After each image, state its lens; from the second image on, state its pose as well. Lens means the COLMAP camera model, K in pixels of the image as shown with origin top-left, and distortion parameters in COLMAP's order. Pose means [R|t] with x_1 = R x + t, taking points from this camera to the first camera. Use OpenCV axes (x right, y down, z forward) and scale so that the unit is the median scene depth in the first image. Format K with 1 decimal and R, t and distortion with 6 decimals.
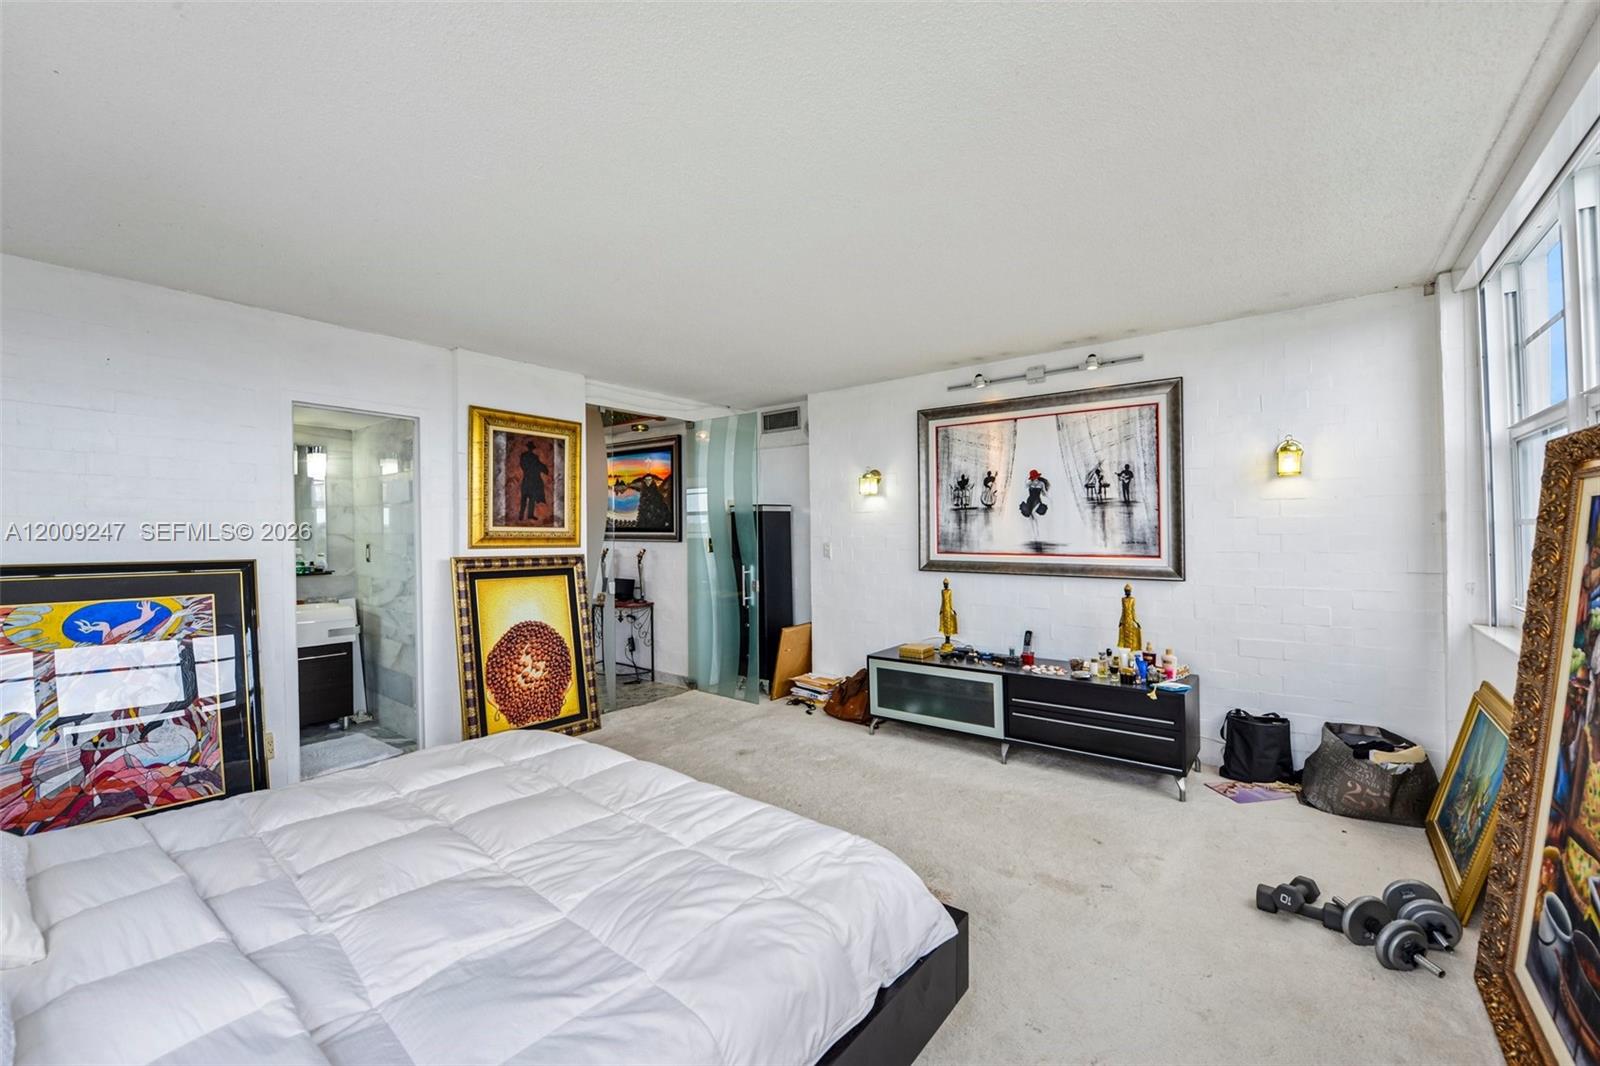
lens RADIAL K [[642.5, 0, 820.6], [0, 642.5, 529.2], [0, 0, 1]] dist [-0.013520, -0.002130]
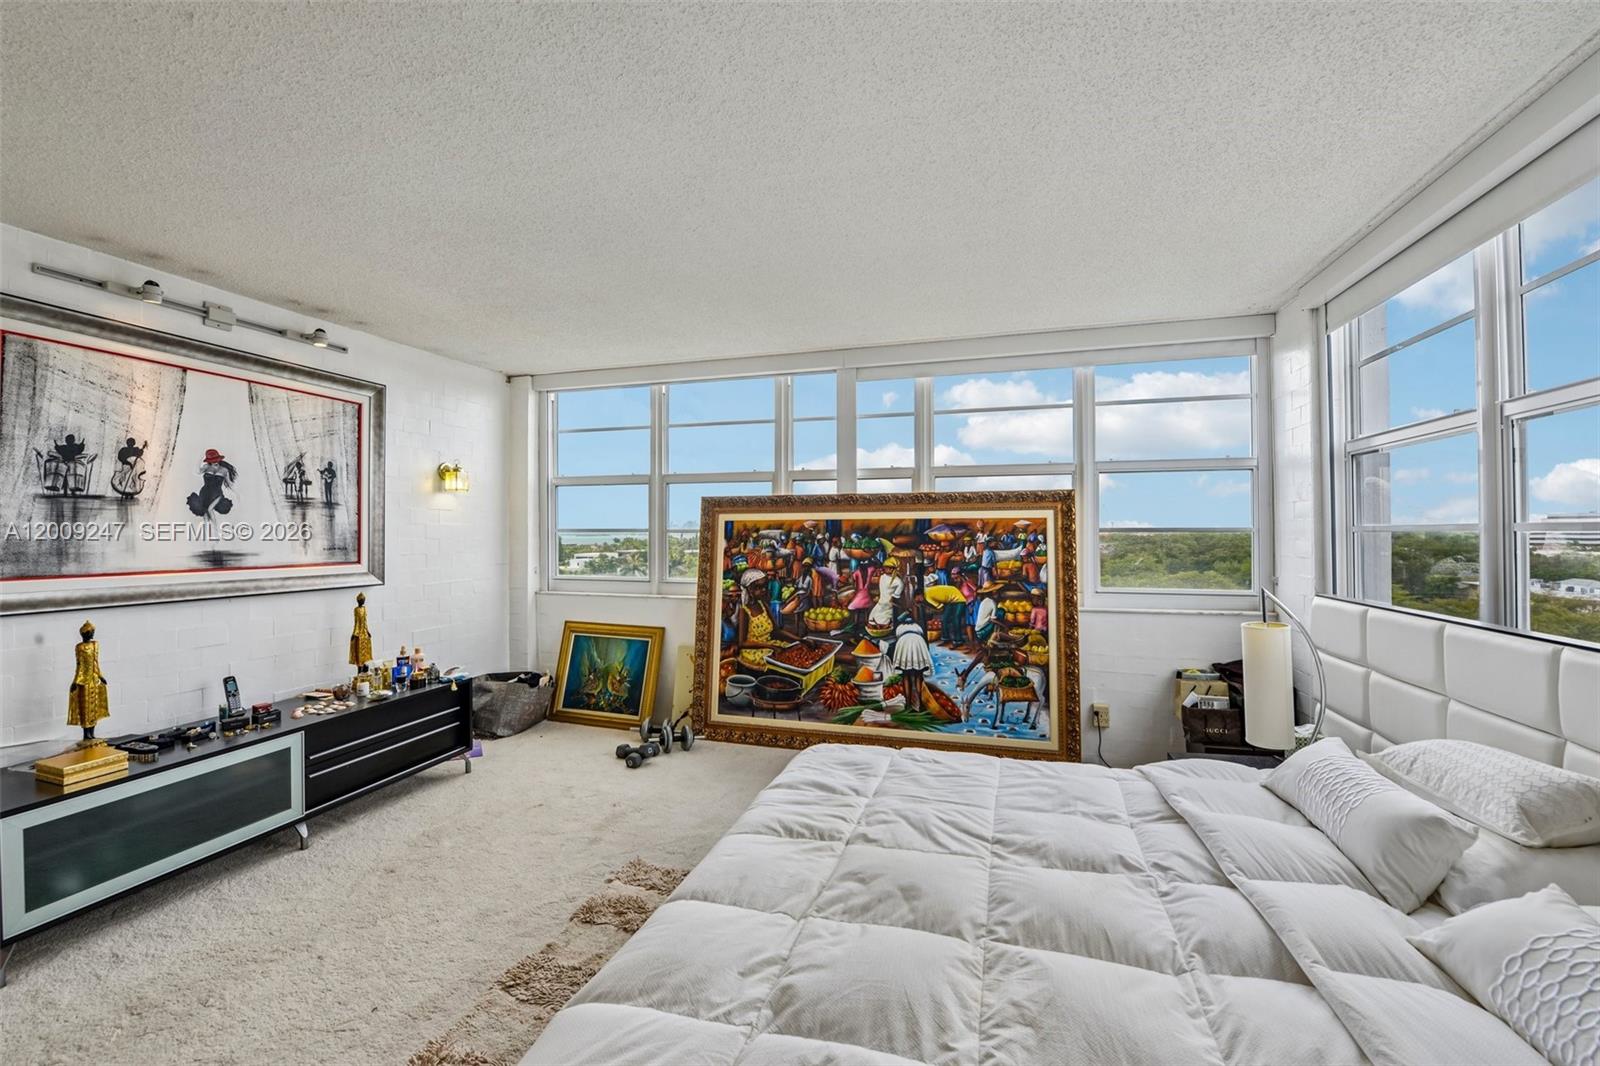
lens RADIAL K [[642.5, 0, 788.3], [0, 642.5, 528.2], [0, 0, 1]] dist [-0.013520, -0.002130]
pose [[-0.331139, 0.014204, 0.943475, -0.567968], [0.004278, 0.999899, -0.013551, 0.006611], [-0.943572, -0.000451, -0.331167, 0.678785]]
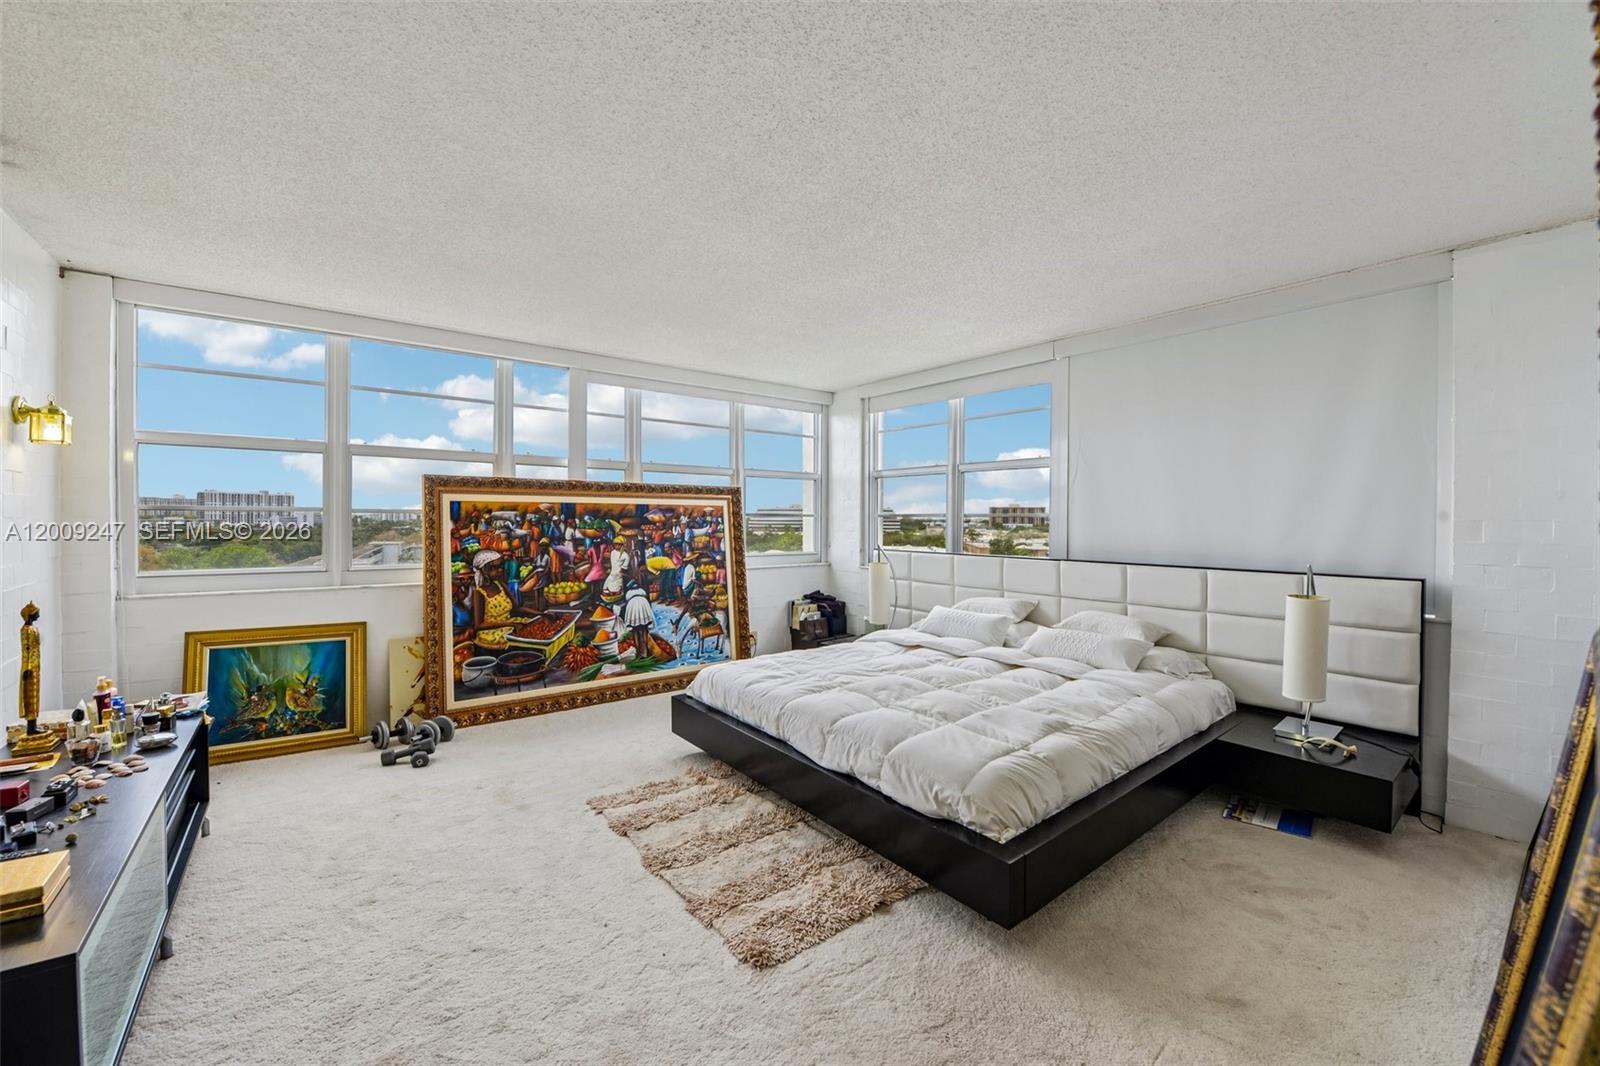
lens RADIAL K [[642.5, 0, 805.3], [0, 642.5, 531.1], [0, 0, 1]] dist [-0.013520, -0.002130]
pose [[-0.961494, -0.003557, 0.274802, -0.336135], [0.001083, 0.999859, 0.016731, 0.010746], [-0.274823, 0.016385, -0.961355, 1.271122]]
